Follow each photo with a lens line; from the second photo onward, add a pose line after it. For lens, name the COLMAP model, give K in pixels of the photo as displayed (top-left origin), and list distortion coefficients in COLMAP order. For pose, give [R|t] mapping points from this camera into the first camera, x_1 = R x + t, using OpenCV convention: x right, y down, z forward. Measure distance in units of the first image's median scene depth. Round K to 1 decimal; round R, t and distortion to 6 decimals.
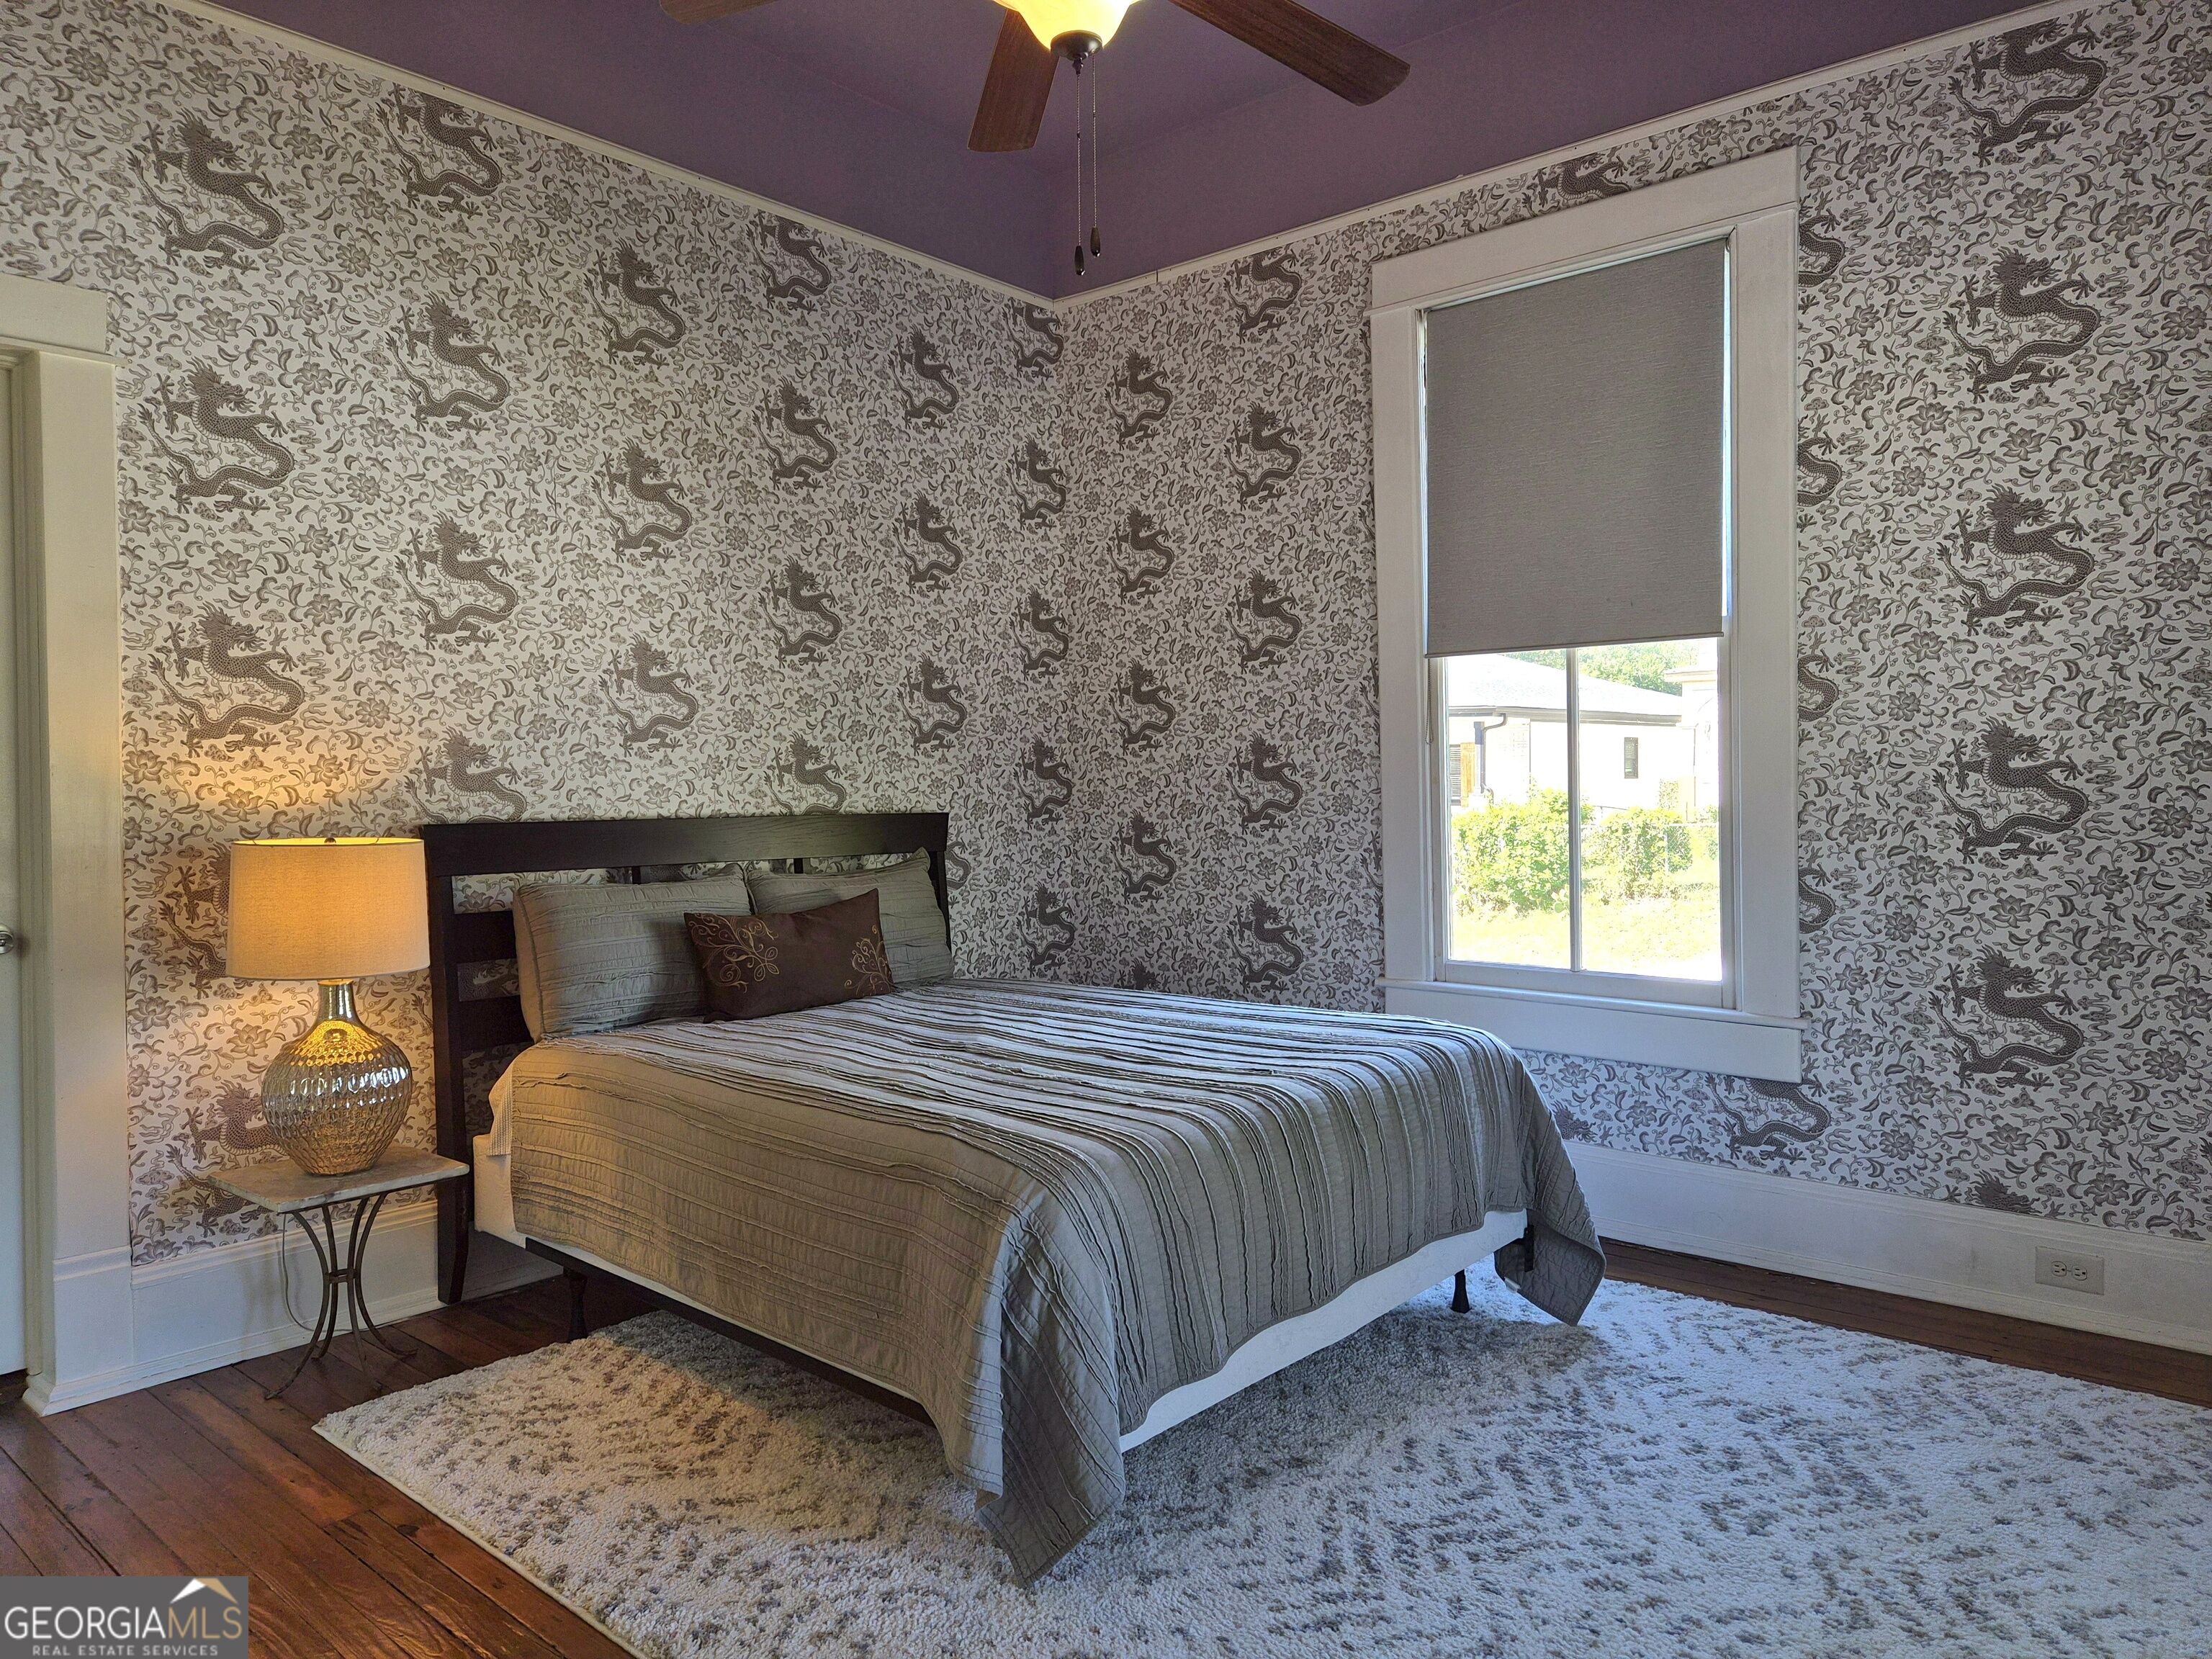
lens RADIAL K [[1548.2, 0, 1266.6], [0, 1548.2, 829.5], [0, 0, 1]] dist [0.117489, -0.149339]
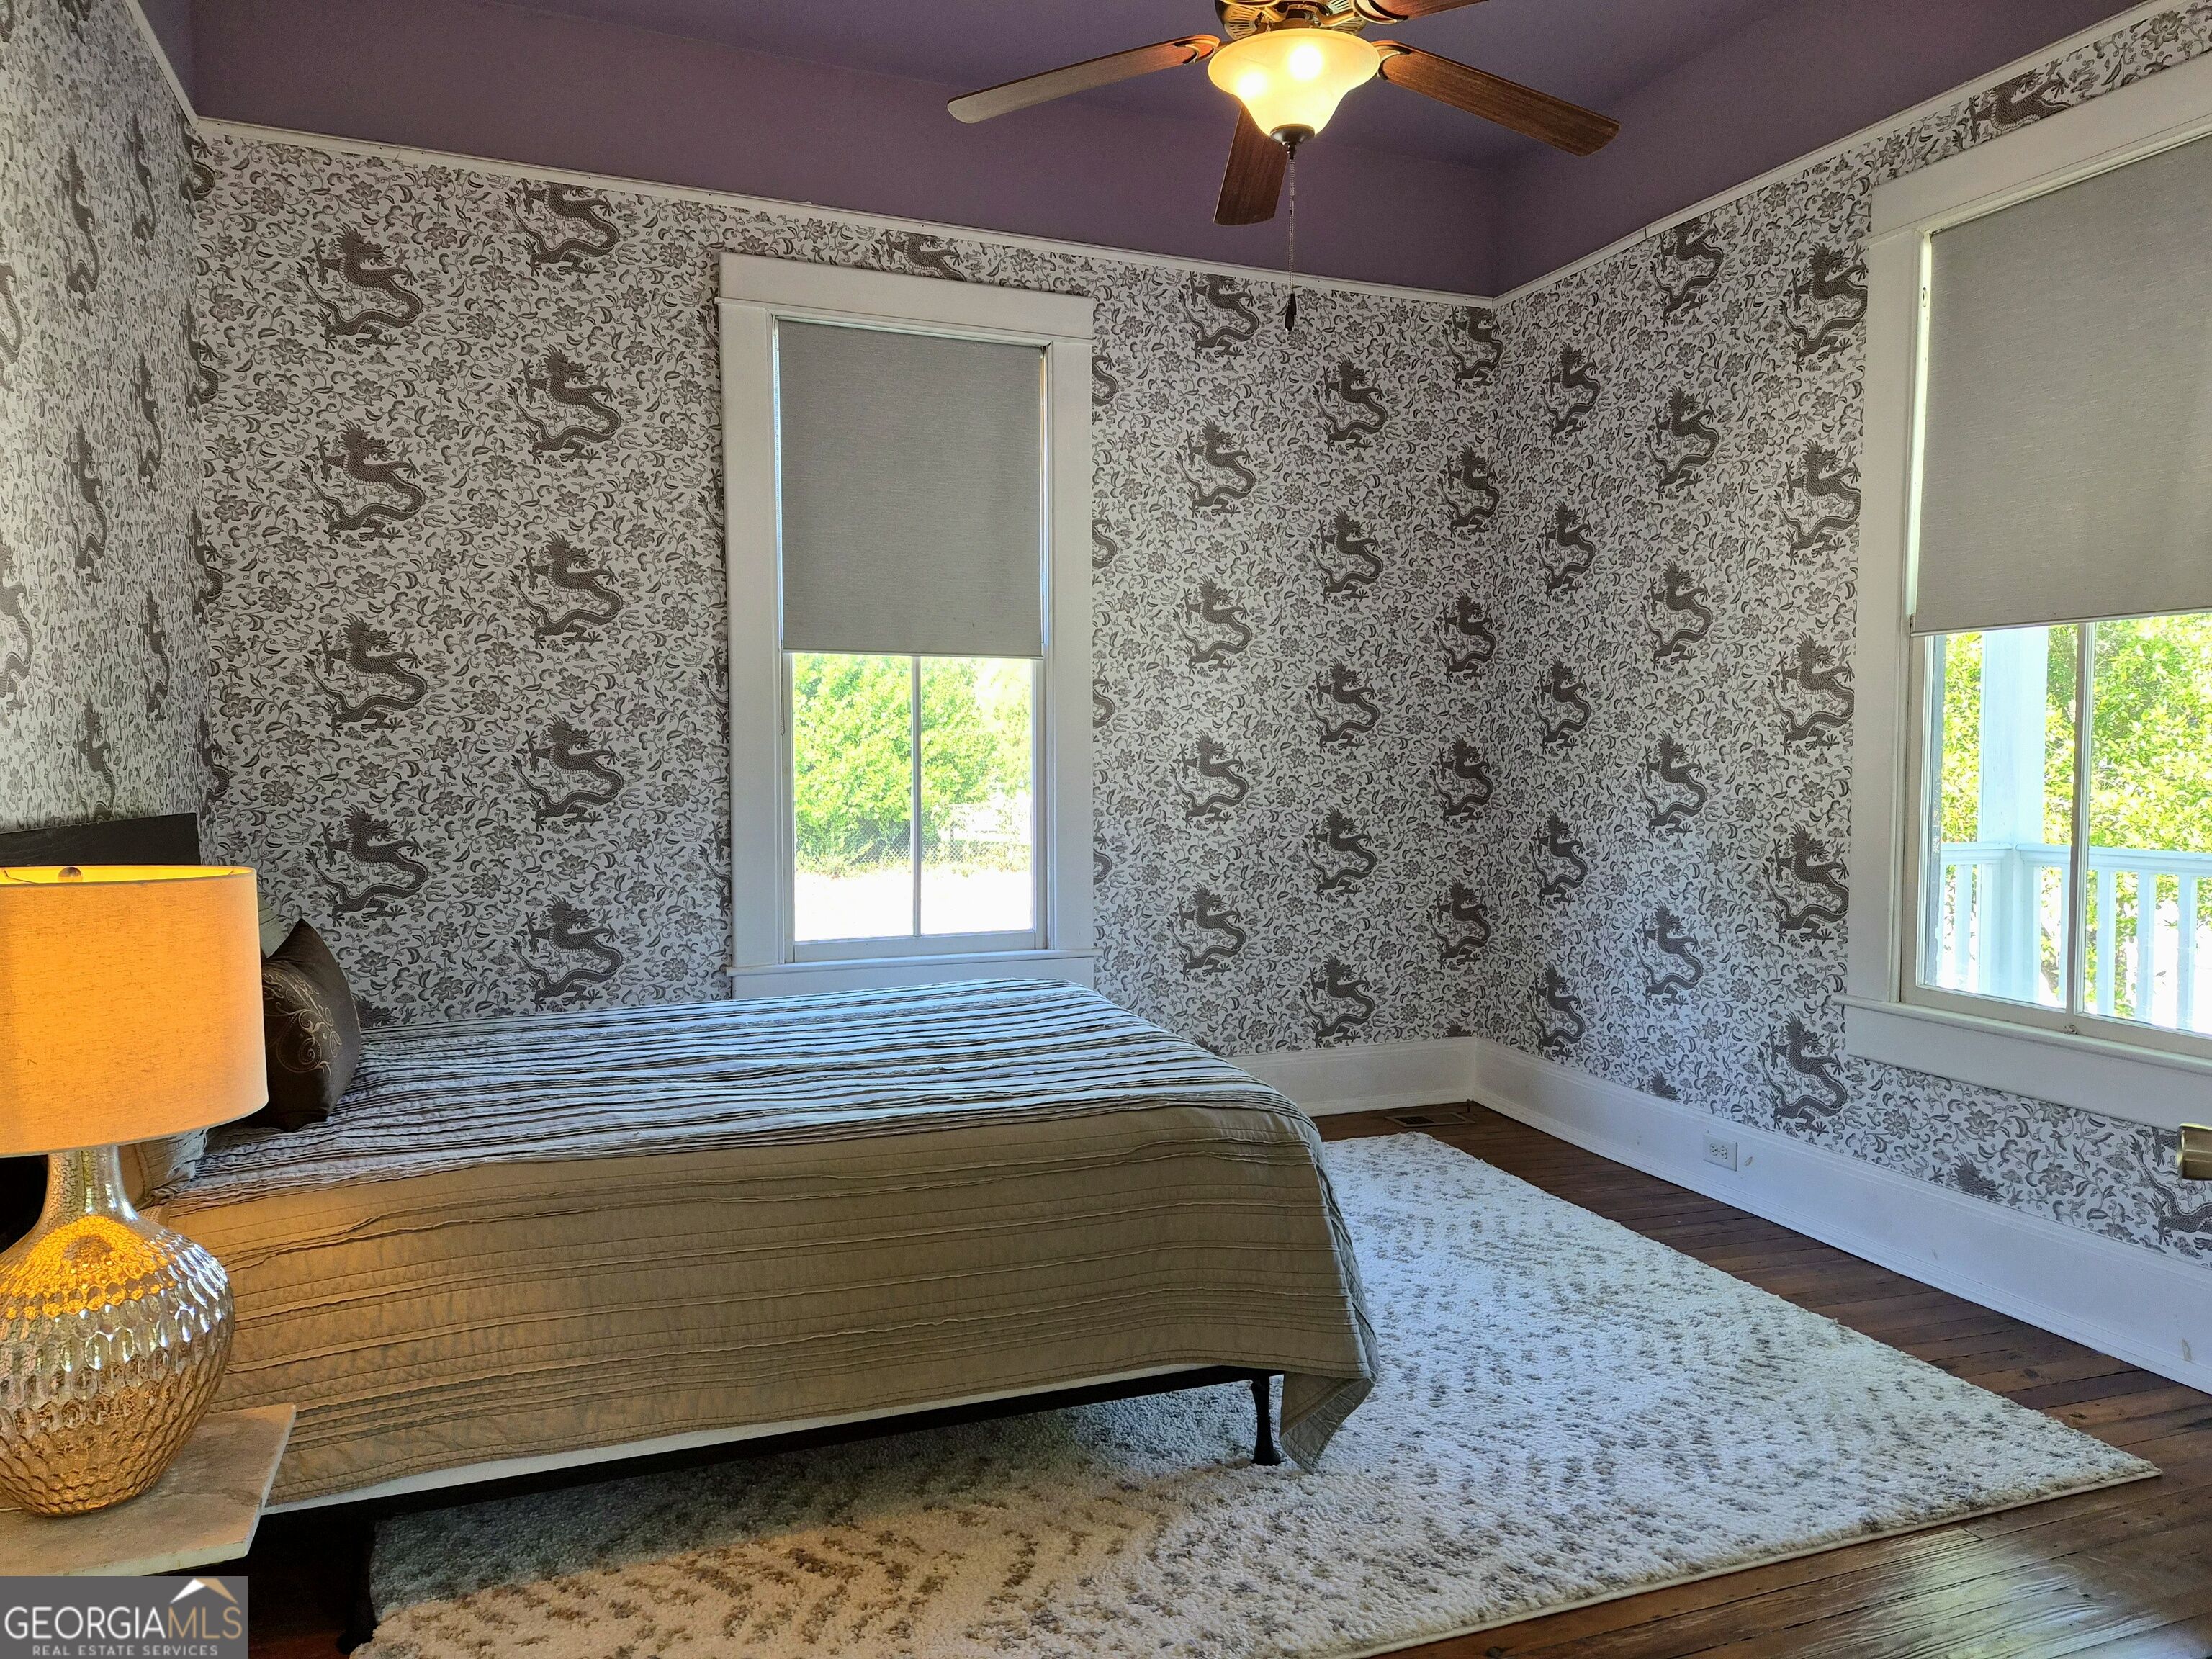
lens RADIAL K [[1476.1, 0, 1101.3], [0, 1476.1, 815.5], [0, 0, 1]] dist [0.037886, -0.003146]
pose [[0.466242, -0.030232, 0.884140, -0.838550], [0.020758, 0.999515, 0.023230, -0.025035], [-0.884414, 0.007522, 0.466643, 0.438064]]
